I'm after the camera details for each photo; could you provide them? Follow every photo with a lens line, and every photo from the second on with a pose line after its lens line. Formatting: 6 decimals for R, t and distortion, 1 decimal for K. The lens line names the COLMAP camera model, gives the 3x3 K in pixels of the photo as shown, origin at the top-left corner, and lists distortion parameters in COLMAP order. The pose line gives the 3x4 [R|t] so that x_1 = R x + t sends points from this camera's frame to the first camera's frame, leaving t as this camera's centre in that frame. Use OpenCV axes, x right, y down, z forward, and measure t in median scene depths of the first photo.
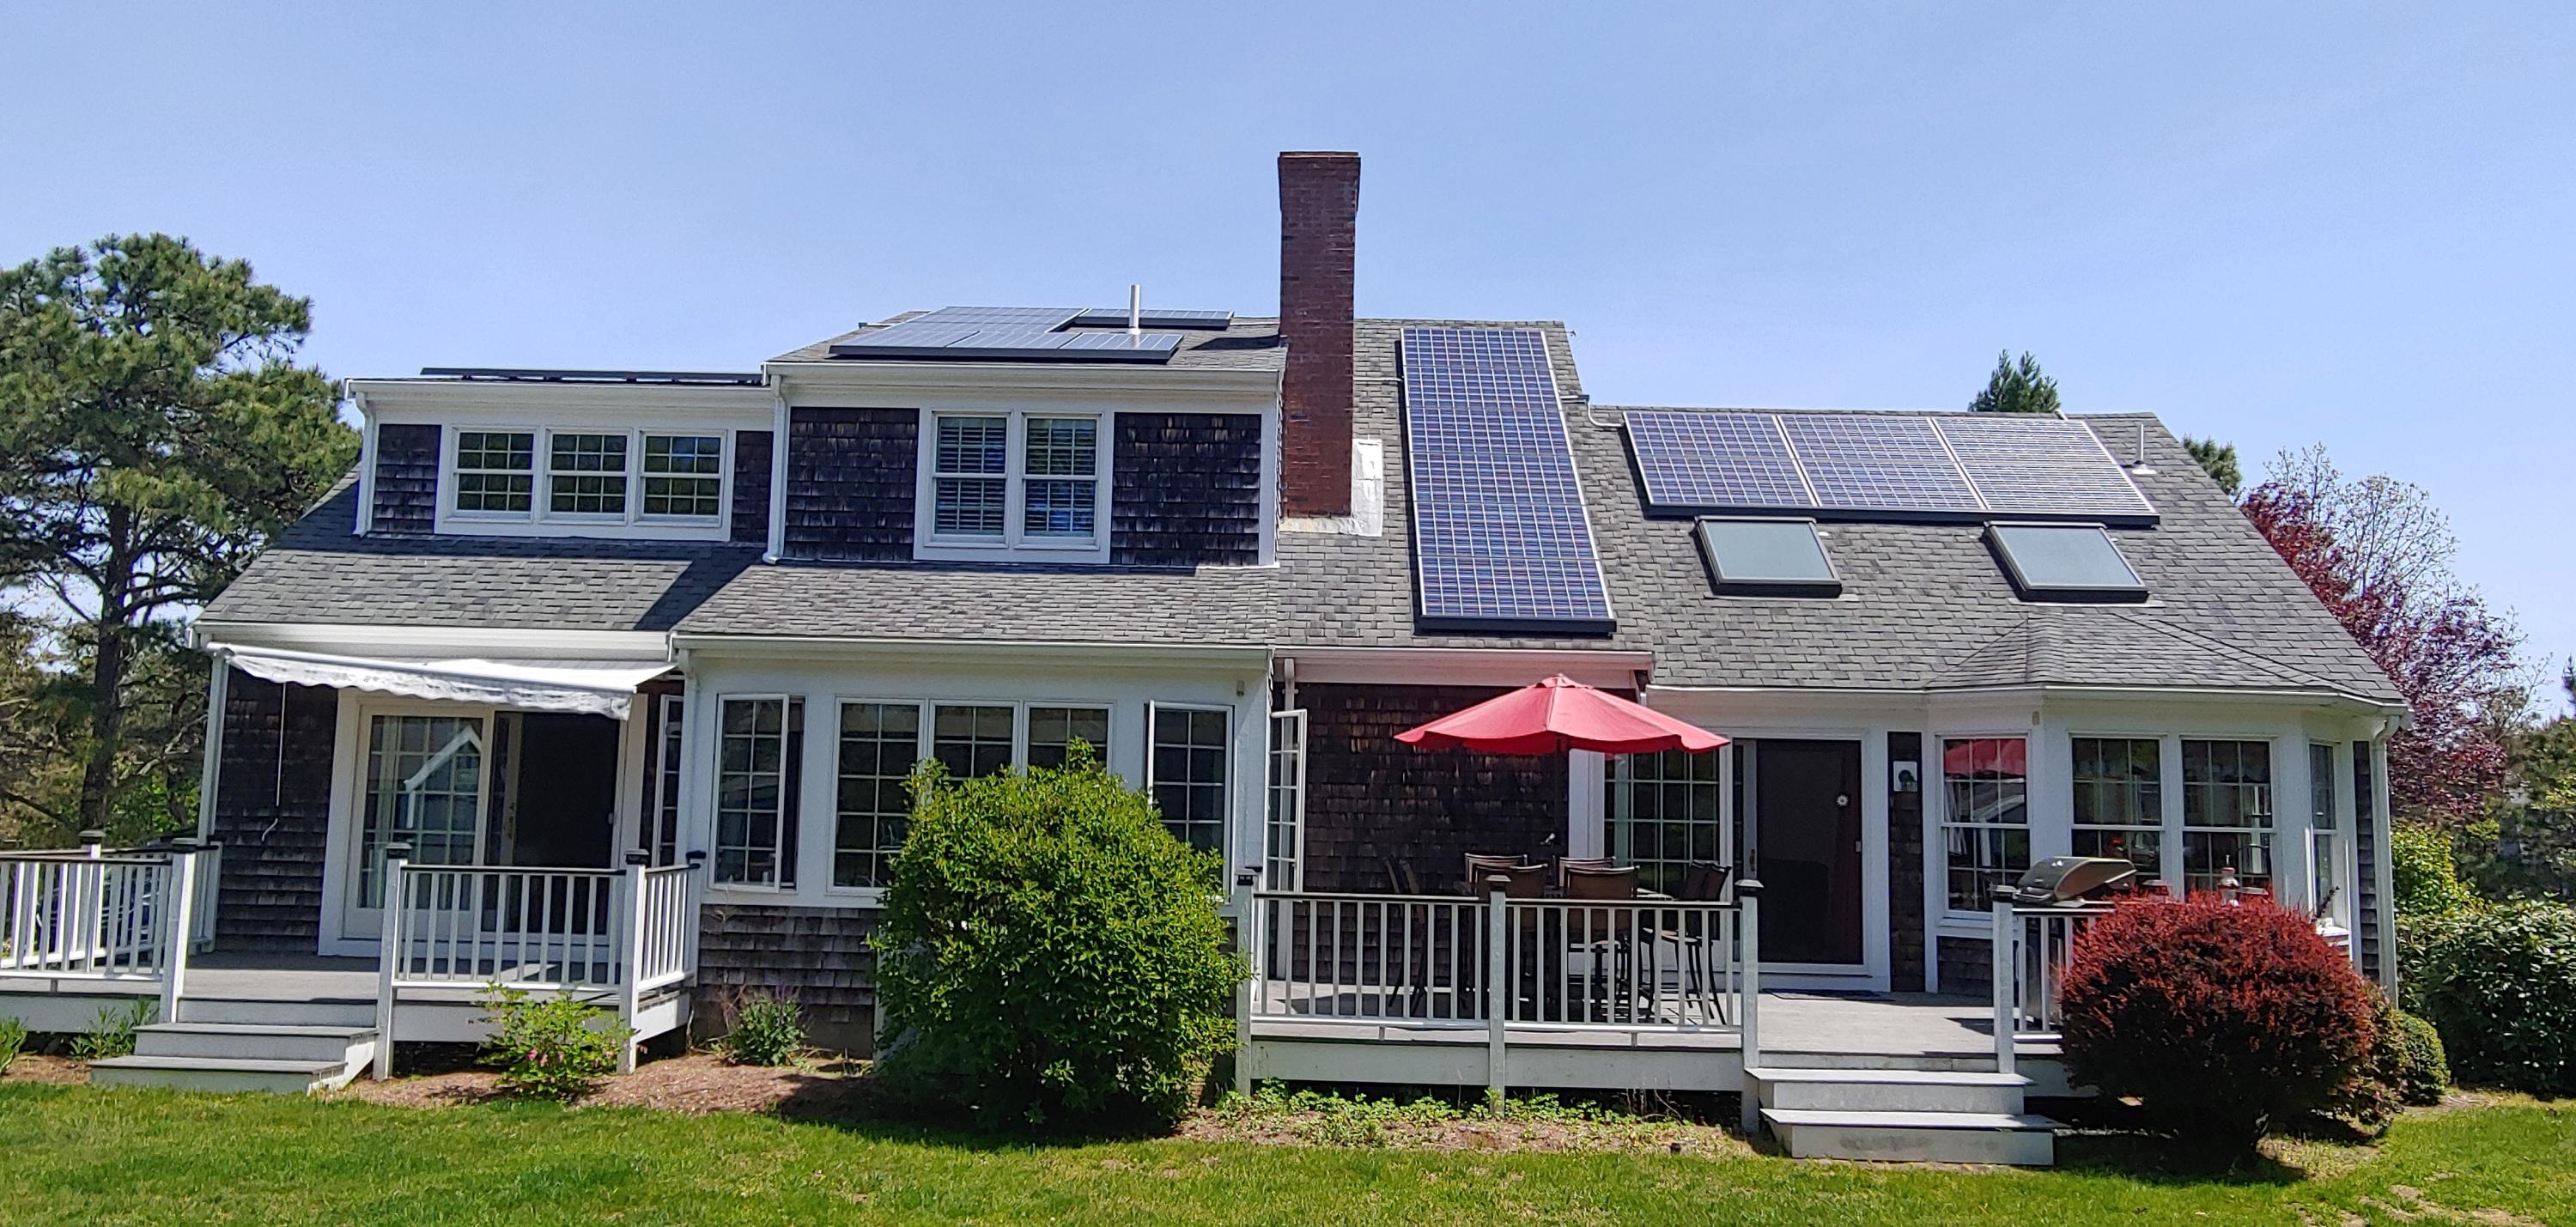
lens RADIAL K [[1750.6, 0, 1288.0], [0, 1750.6, 613.5], [0, 0, 1]] dist [-0.034535, 0.029840]
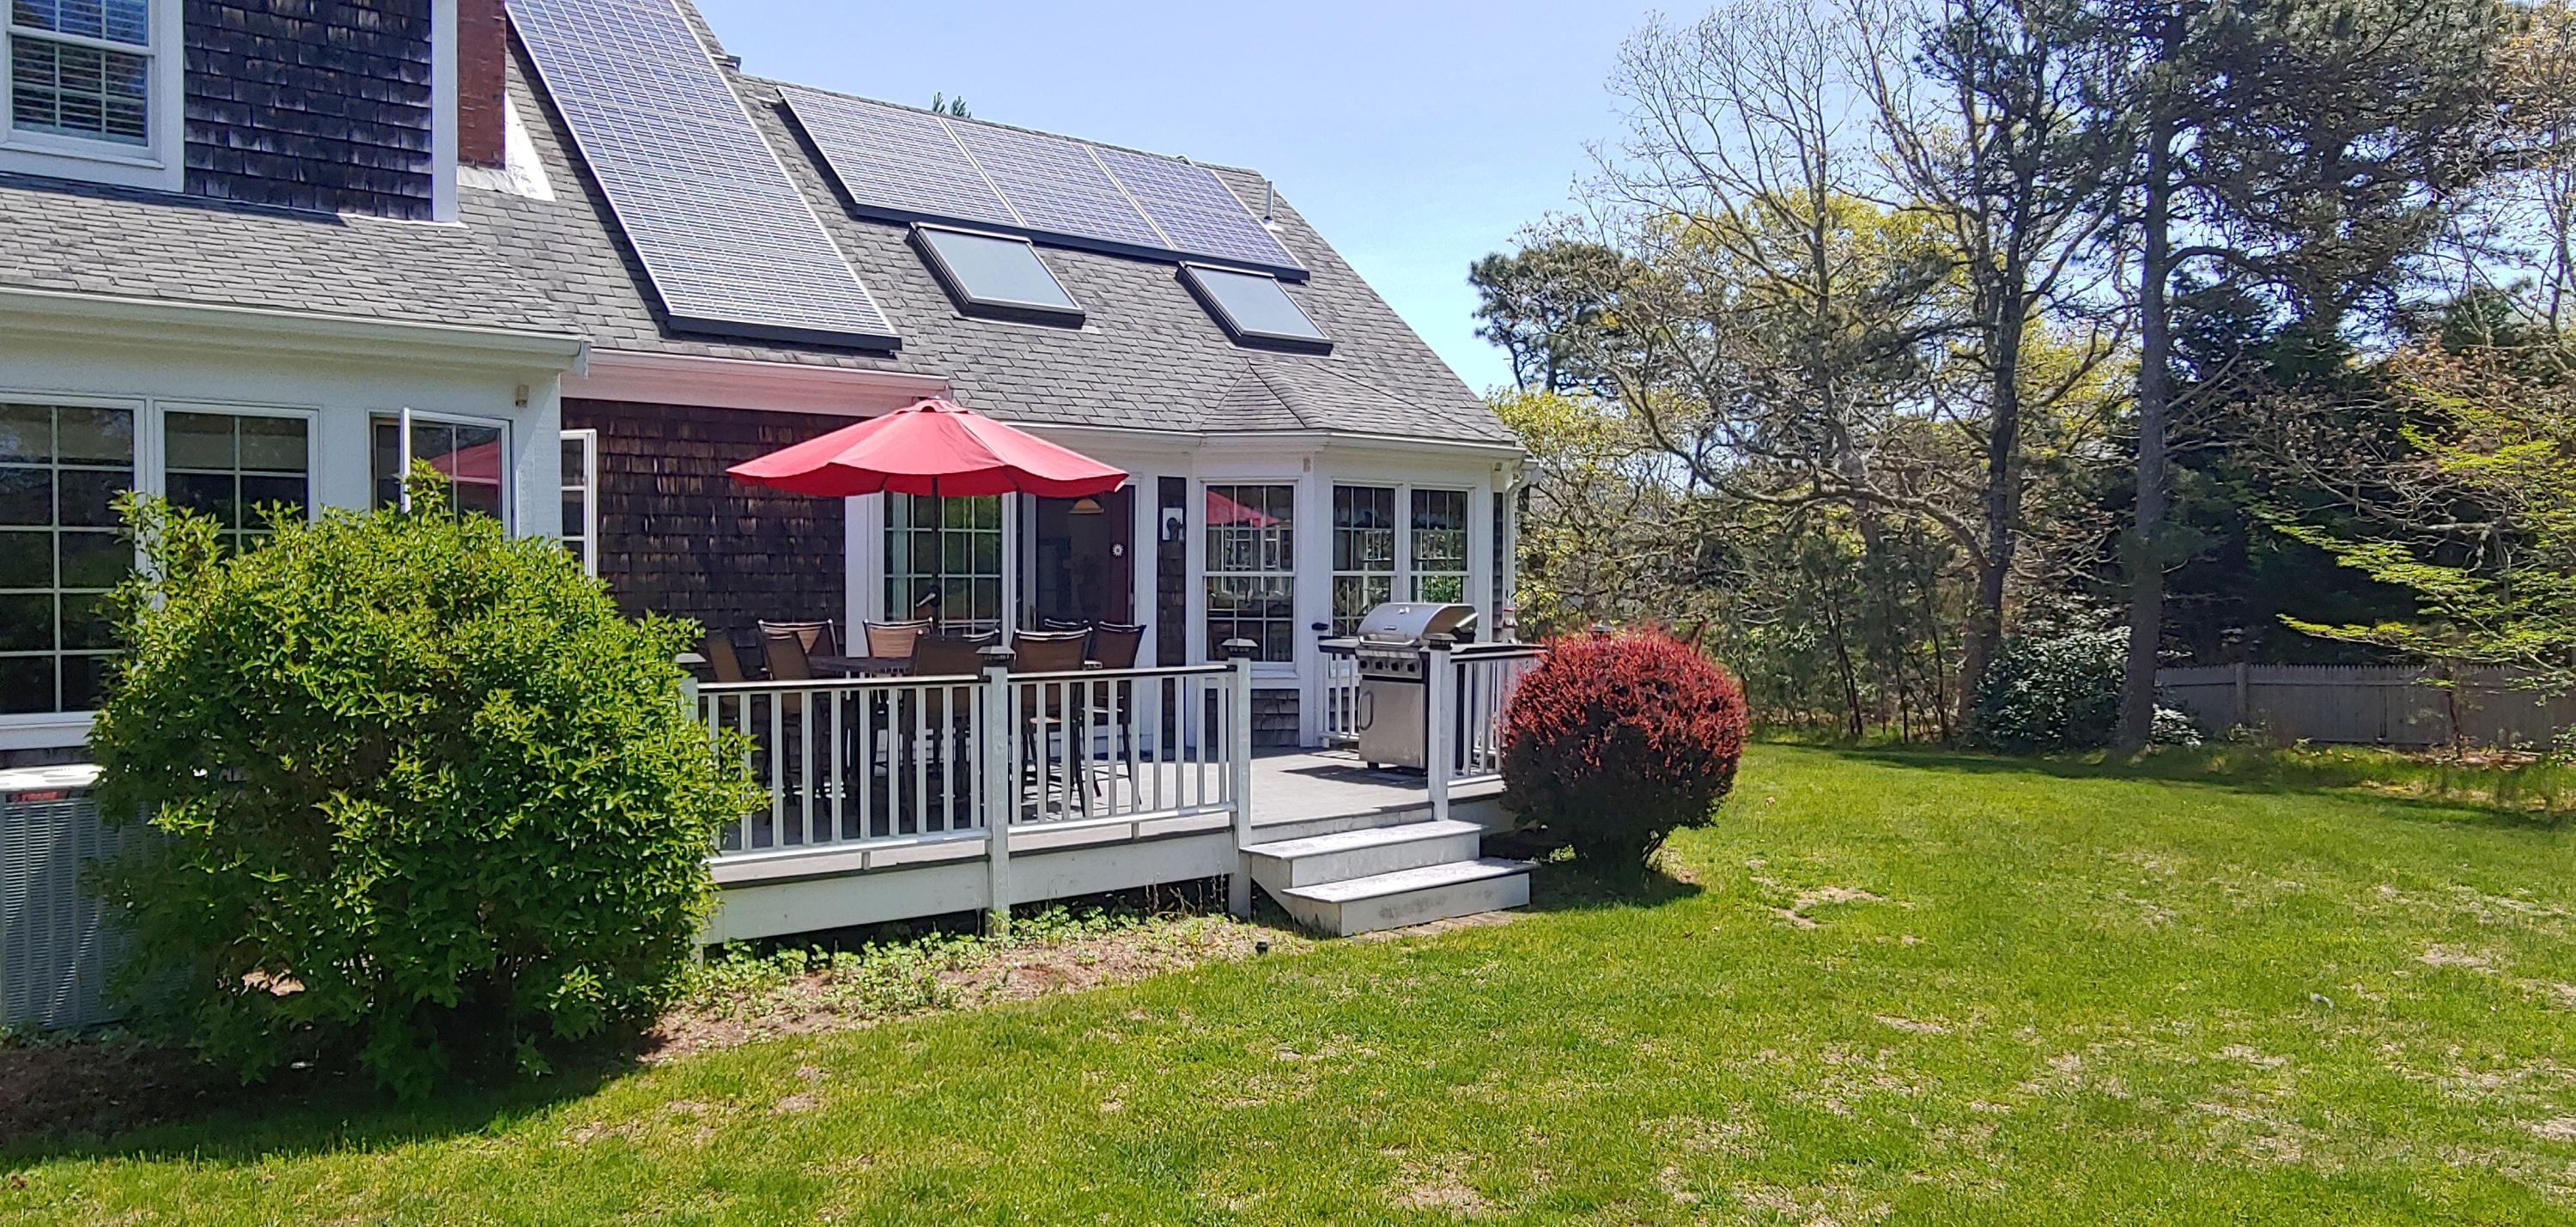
lens RADIAL K [[1750.6, 0, 1288.0], [0, 1750.6, 613.5], [0, 0, 1]] dist [-0.034535, 0.029840]
pose [[0.745538, -0.034835, 0.665553, -0.243829], [-0.058883, 0.991285, 0.117843, 0.027272], [-0.663857, -0.127046, 0.736989, 0.263501]]
